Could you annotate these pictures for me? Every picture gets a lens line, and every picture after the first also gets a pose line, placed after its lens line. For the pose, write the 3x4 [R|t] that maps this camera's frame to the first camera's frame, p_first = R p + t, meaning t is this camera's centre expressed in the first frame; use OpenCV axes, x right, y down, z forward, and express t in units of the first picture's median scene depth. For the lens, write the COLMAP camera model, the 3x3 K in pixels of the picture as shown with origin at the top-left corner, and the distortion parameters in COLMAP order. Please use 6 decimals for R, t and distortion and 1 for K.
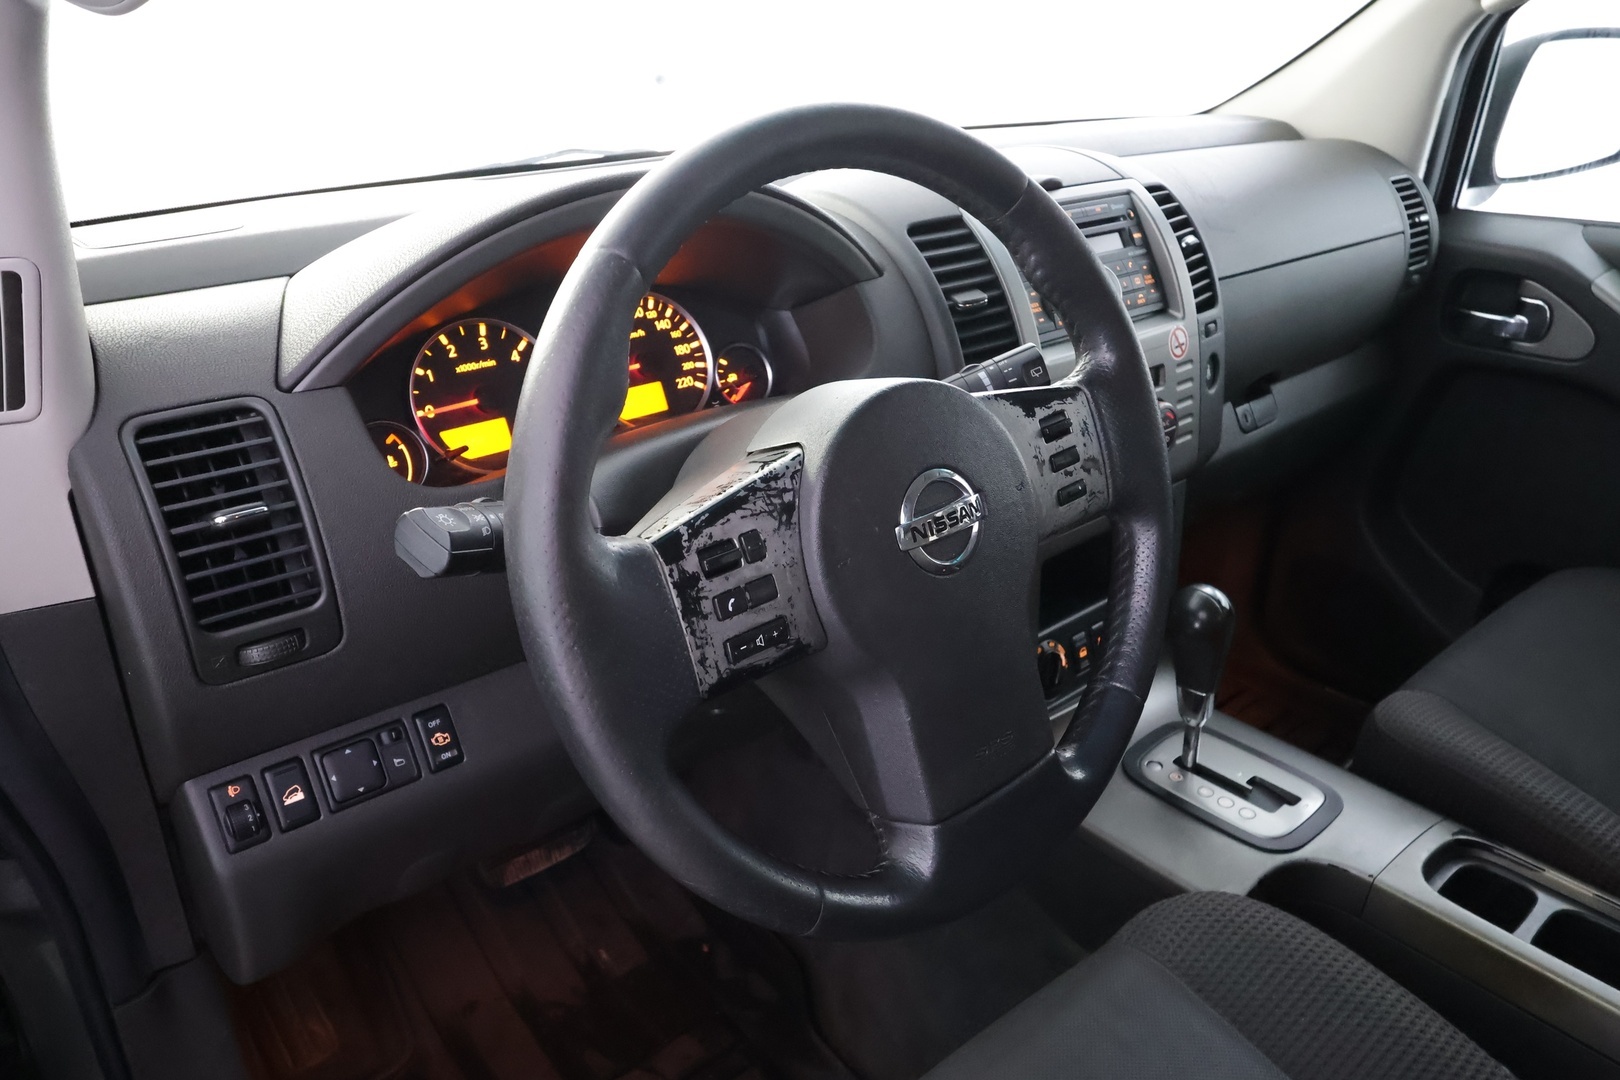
lens RADIAL K [[1159.9, 0, 810.0], [0, 1159.9, 540.0], [0, 0, 1]] dist [-0.050585, -0.000223]
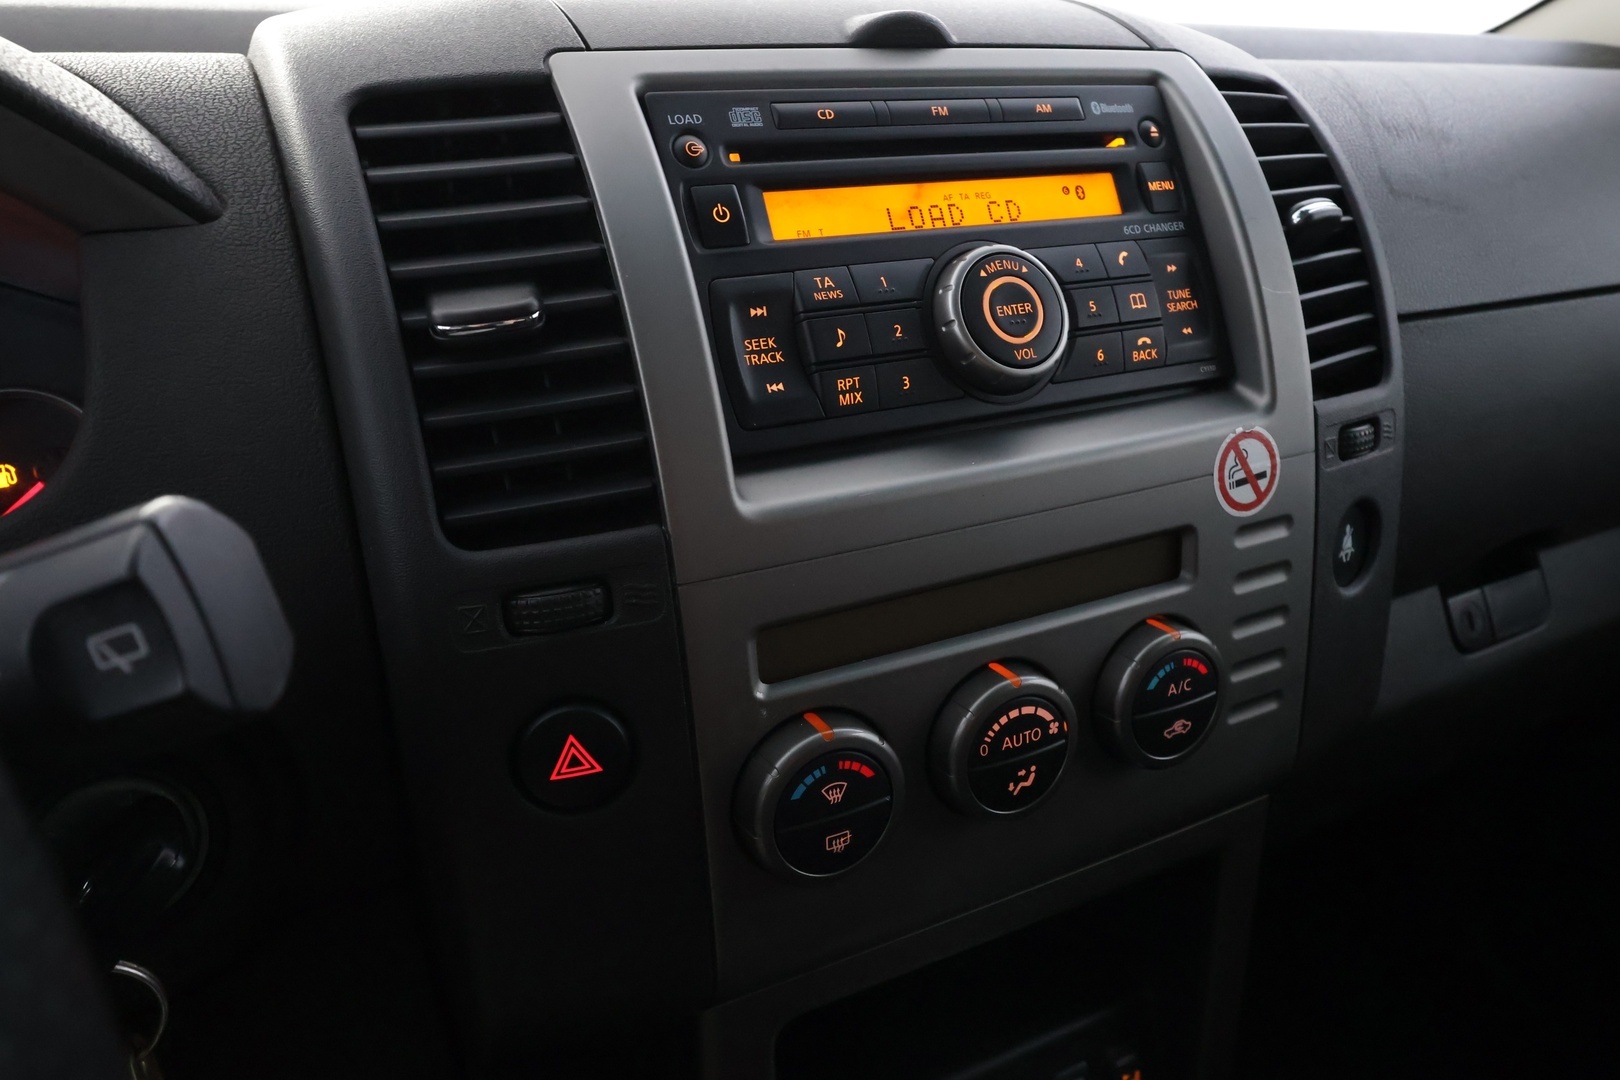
lens RADIAL K [[1159.9, 0, 810.0], [0, 1159.9, 540.0], [0, 0, 1]] dist [-0.050585, -0.000223]
pose [[0.970624, 0.106091, -0.215950, 0.261799], [-0.110663, 0.993816, -0.009157, -0.128080], [0.213643, 0.032786, 0.976362, 0.593841]]
